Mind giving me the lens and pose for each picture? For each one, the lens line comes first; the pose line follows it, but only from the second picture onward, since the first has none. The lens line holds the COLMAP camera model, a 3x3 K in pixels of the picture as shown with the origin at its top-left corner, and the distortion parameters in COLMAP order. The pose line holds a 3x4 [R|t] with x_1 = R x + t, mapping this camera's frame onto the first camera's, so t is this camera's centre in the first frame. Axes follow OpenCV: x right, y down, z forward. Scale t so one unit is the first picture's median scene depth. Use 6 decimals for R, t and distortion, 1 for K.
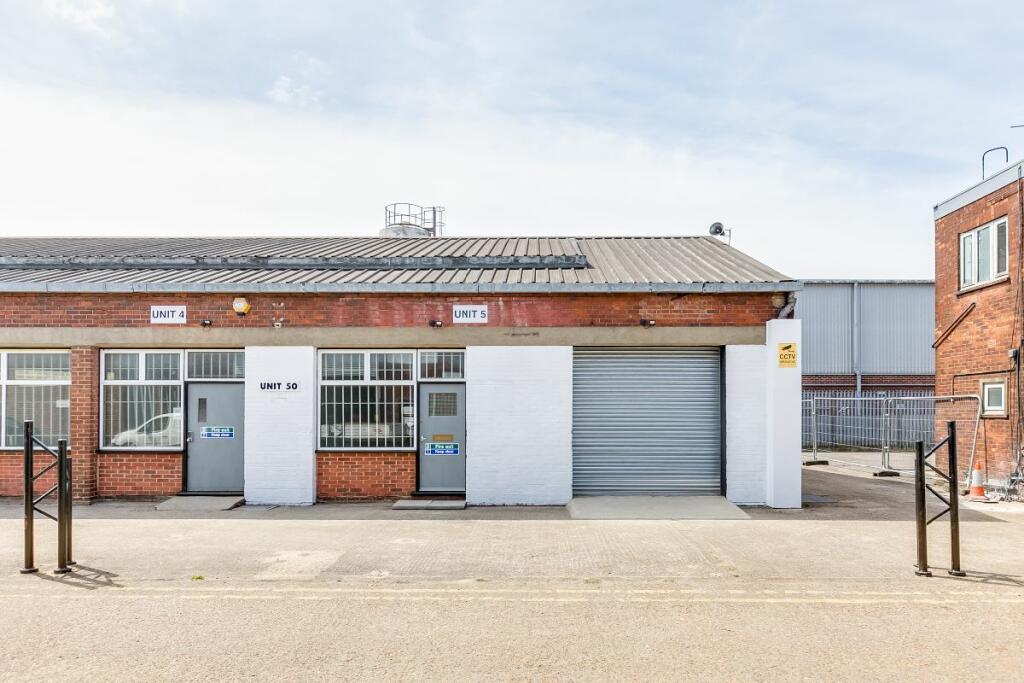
lens RADIAL K [[454.5, 0, 525.1], [0, 454.5, 380.3], [0, 0, 1]] dist [0.000891, 0.000118]
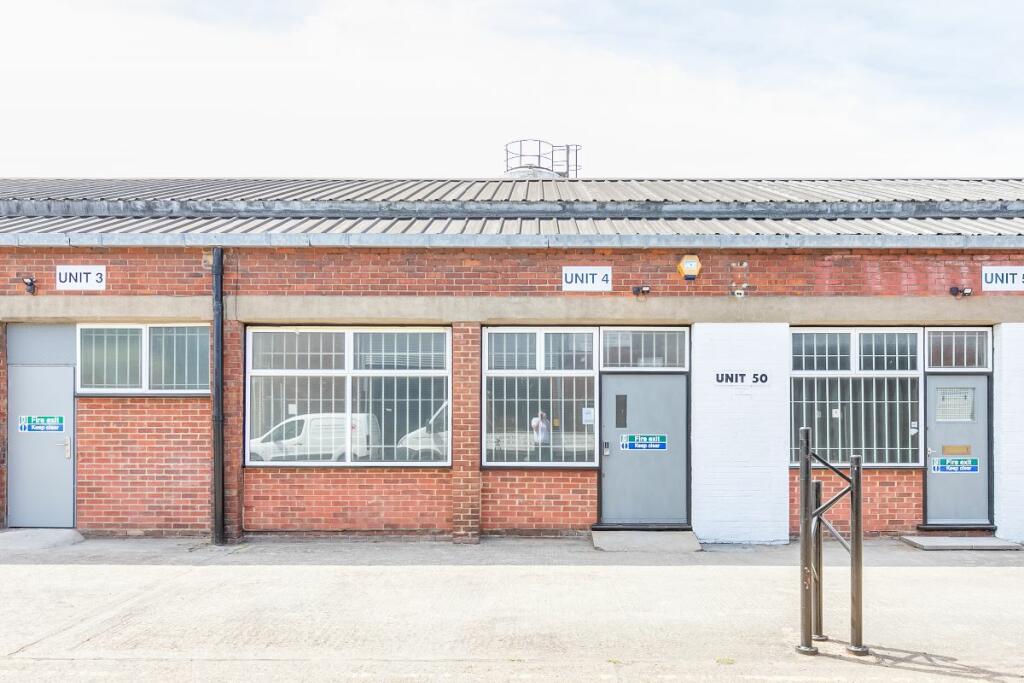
lens RADIAL K [[612.9, 0, 516.0], [0, 612.9, 369.4], [0, 0, 1]] dist [0.007990, -0.000569]
pose [[0.999967, 0.000632, 0.008130, -0.903950], [-0.000639, 0.999999, 0.000879, -0.001717], [-0.008130, -0.000884, 0.999967, 0.029942]]
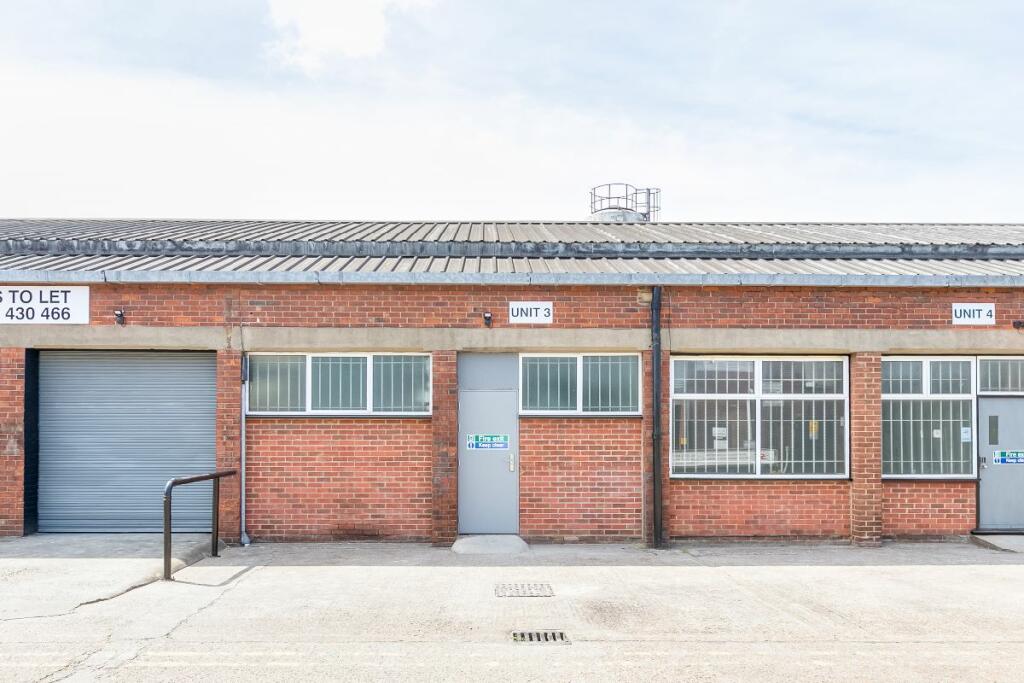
lens RADIAL K [[552.2, 0, 459.4], [0, 552.2, 391.2], [0, 0, 1]] dist [0.000386, -0.000581]
pose [[0.999724, 0.000417, 0.023482, -1.734759], [-0.000371, 0.999998, -0.001977, -0.002819], [-0.023483, 0.001968, 0.999722, 0.025750]]
